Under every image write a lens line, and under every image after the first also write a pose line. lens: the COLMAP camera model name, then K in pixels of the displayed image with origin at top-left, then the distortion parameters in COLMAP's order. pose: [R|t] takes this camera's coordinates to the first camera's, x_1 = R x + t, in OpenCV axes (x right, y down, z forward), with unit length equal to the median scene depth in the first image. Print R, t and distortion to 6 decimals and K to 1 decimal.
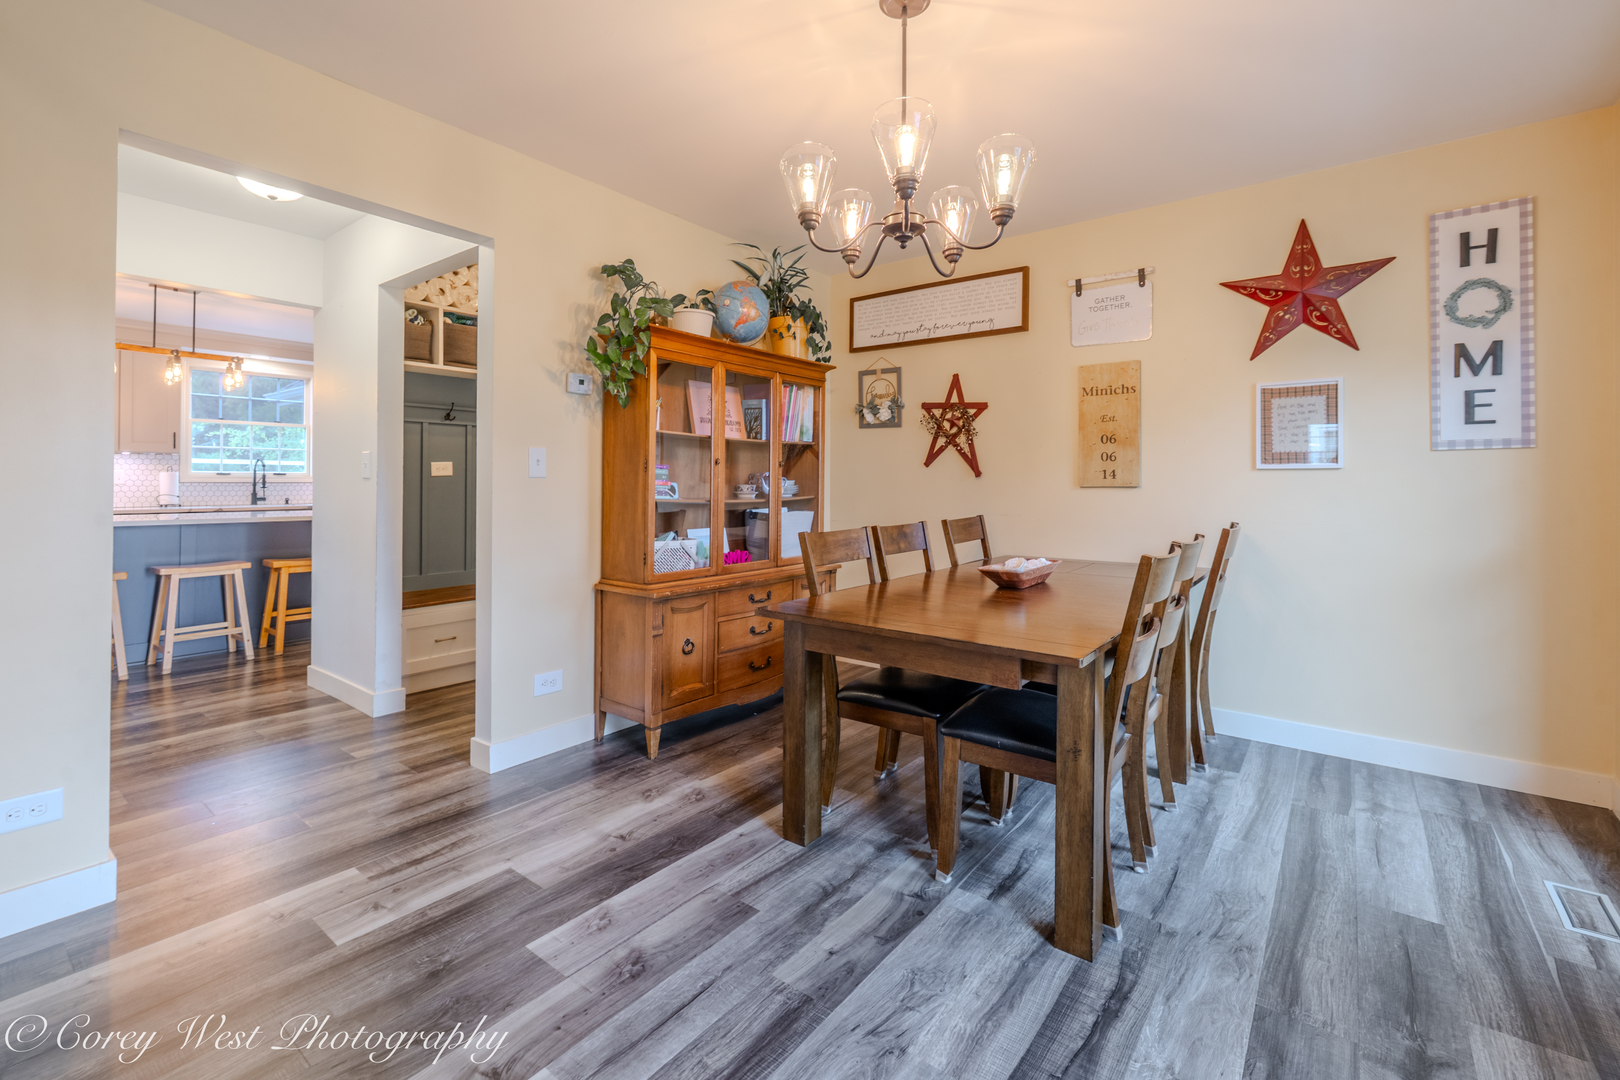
lens RADIAL K [[703.7, 0, 774.3], [0, 703.7, 471.0], [0, 0, 1]] dist [0.001026, -0.000013]
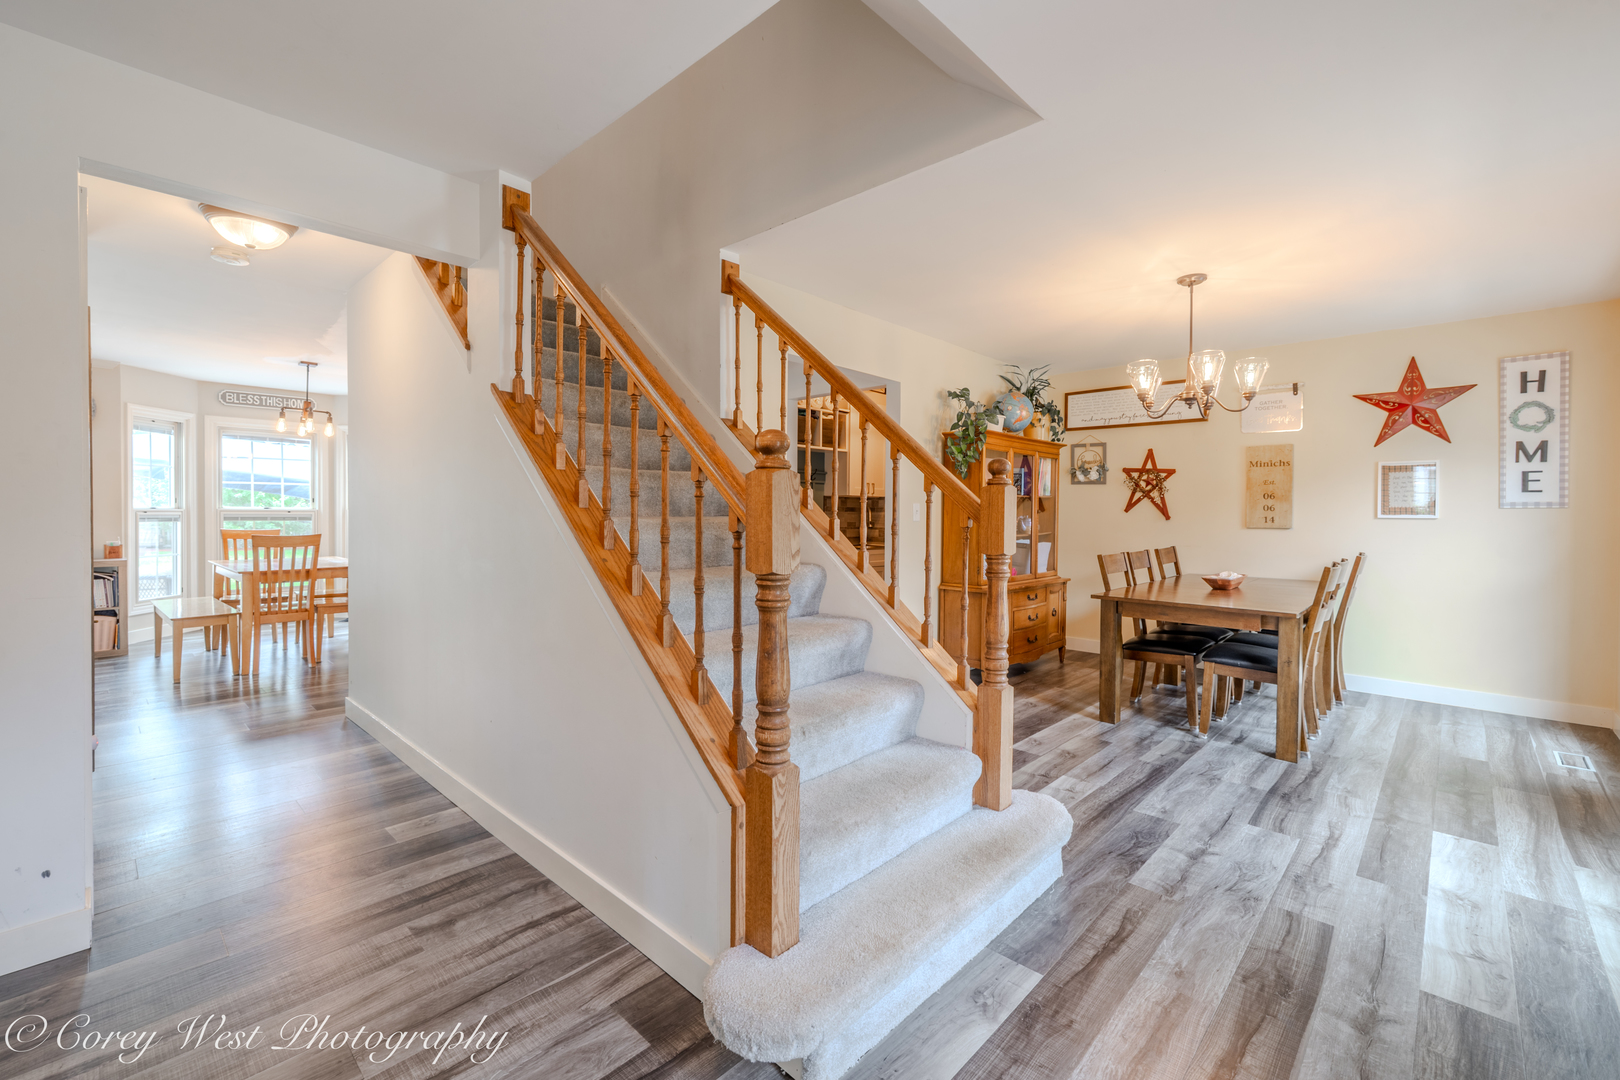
lens RADIAL K [[703.7, 0, 757.2], [0, 703.7, 508.3], [0, 0, 1]] dist [0.001026, -0.000013]
pose [[0.995034, 0.005276, -0.099398, -0.587567], [-0.004105, 0.999920, 0.011980, -0.042560], [0.099453, -0.011513, 0.994976, -0.765064]]
